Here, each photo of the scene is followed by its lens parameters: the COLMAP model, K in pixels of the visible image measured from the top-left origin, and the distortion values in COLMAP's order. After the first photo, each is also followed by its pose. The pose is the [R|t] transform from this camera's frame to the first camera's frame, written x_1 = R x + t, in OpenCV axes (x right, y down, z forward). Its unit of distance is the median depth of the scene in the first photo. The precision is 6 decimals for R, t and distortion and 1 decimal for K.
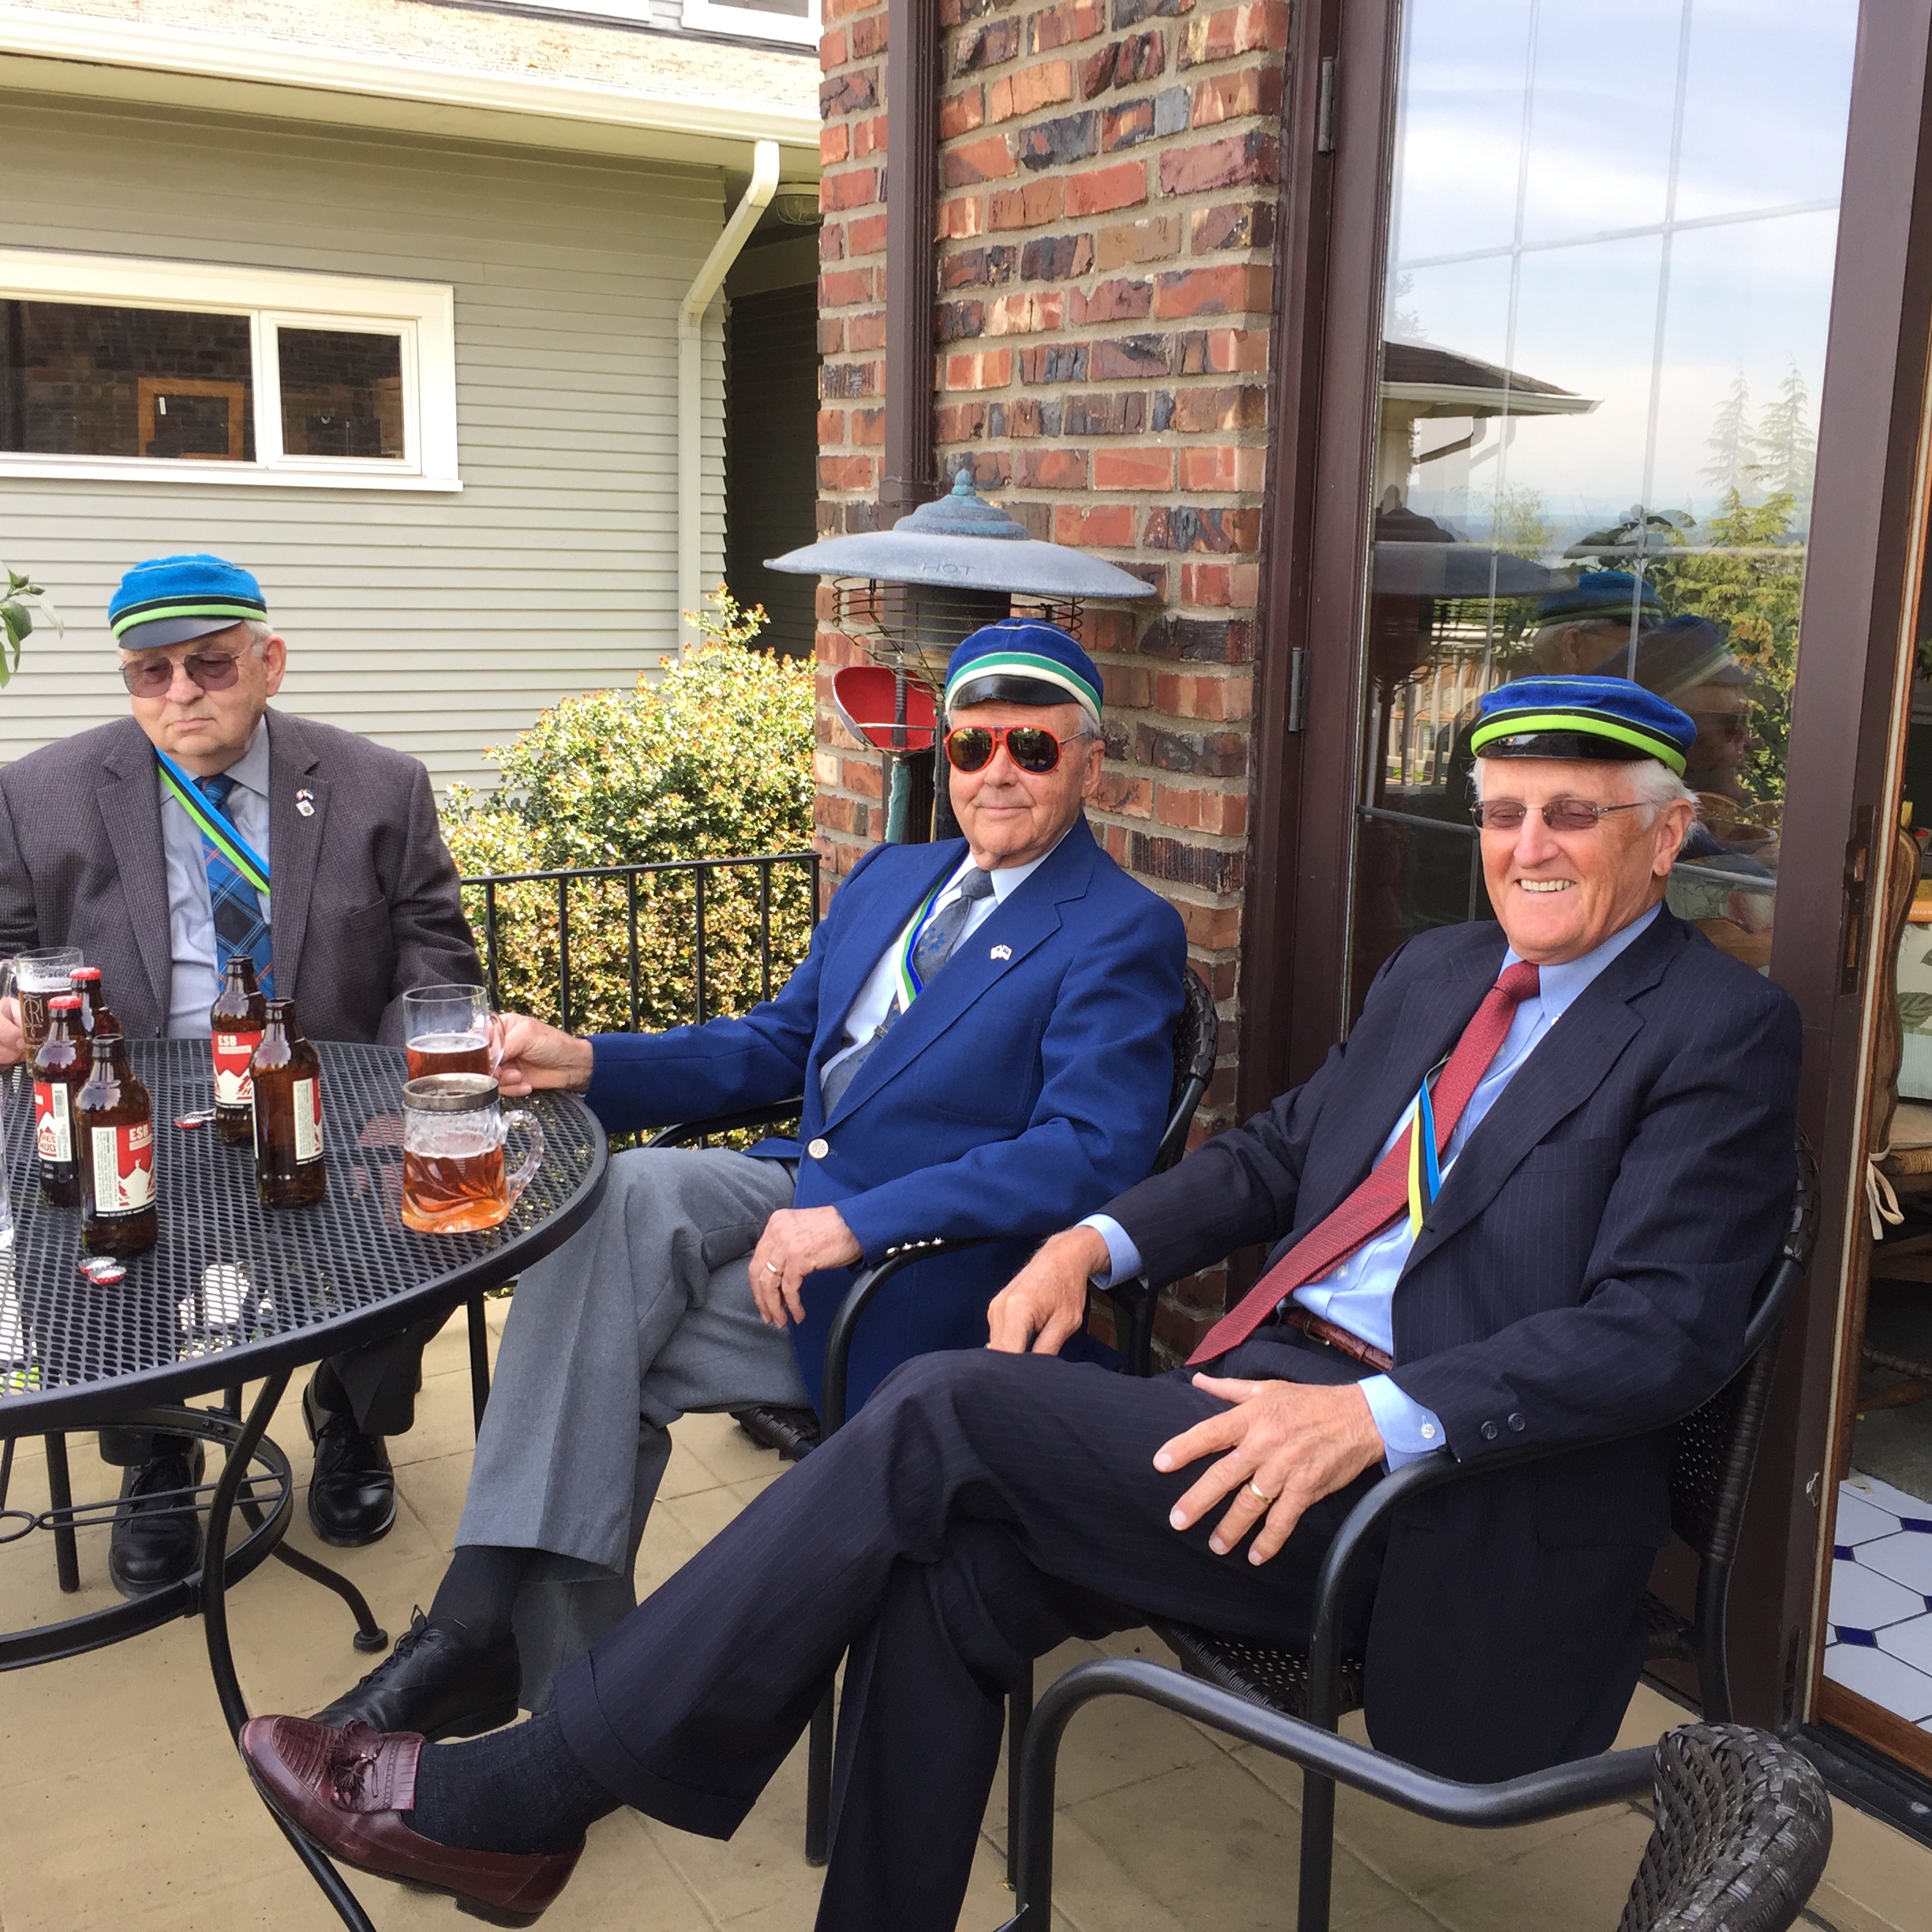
lens RADIAL K [[2291.5, 0, 981.5], [0, 2291.5, 940.6], [0, 0, 1]] dist [0.064391, 0.000000]
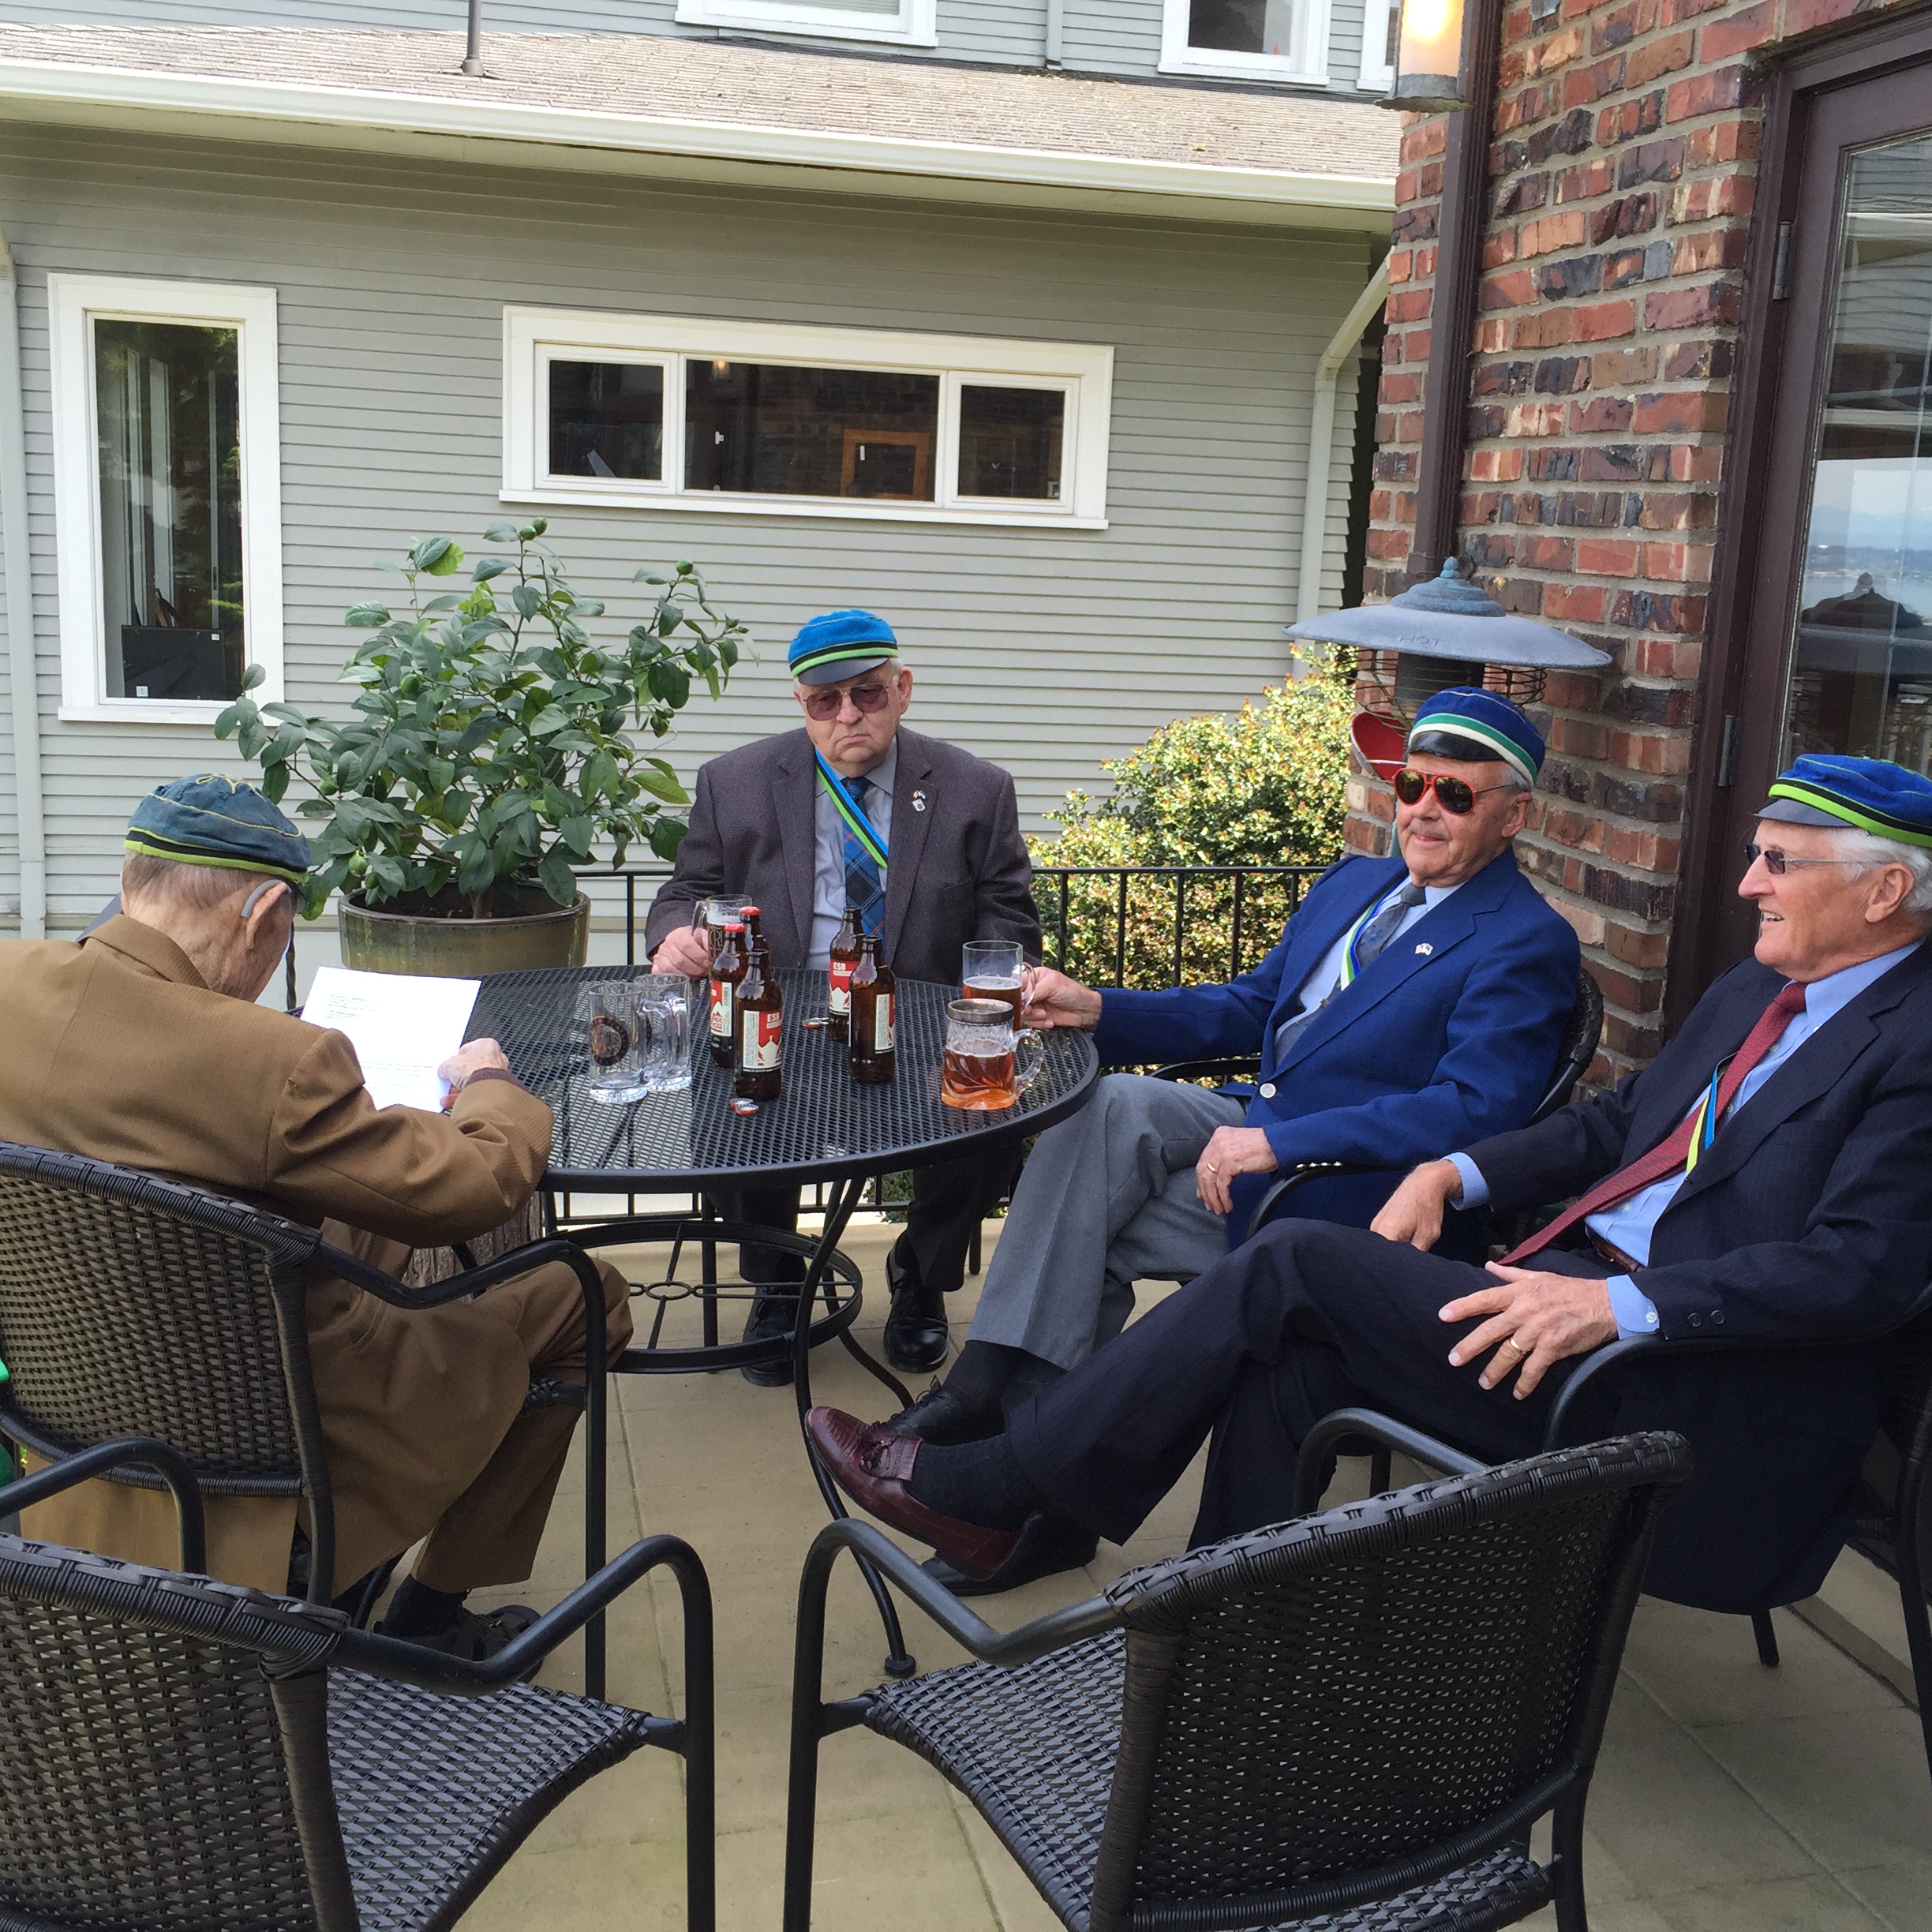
lens RADIAL K [[2291.5, 0, 971.2], [0, 2291.5, 955.2], [0, 0, 1]] dist [0.064391, 0.000000]
pose [[0.957494, 0.076575, -0.278104, 0.107523], [-0.076625, 0.997002, 0.010706, 0.012034], [0.278090, 0.011059, 0.960491, -0.248703]]
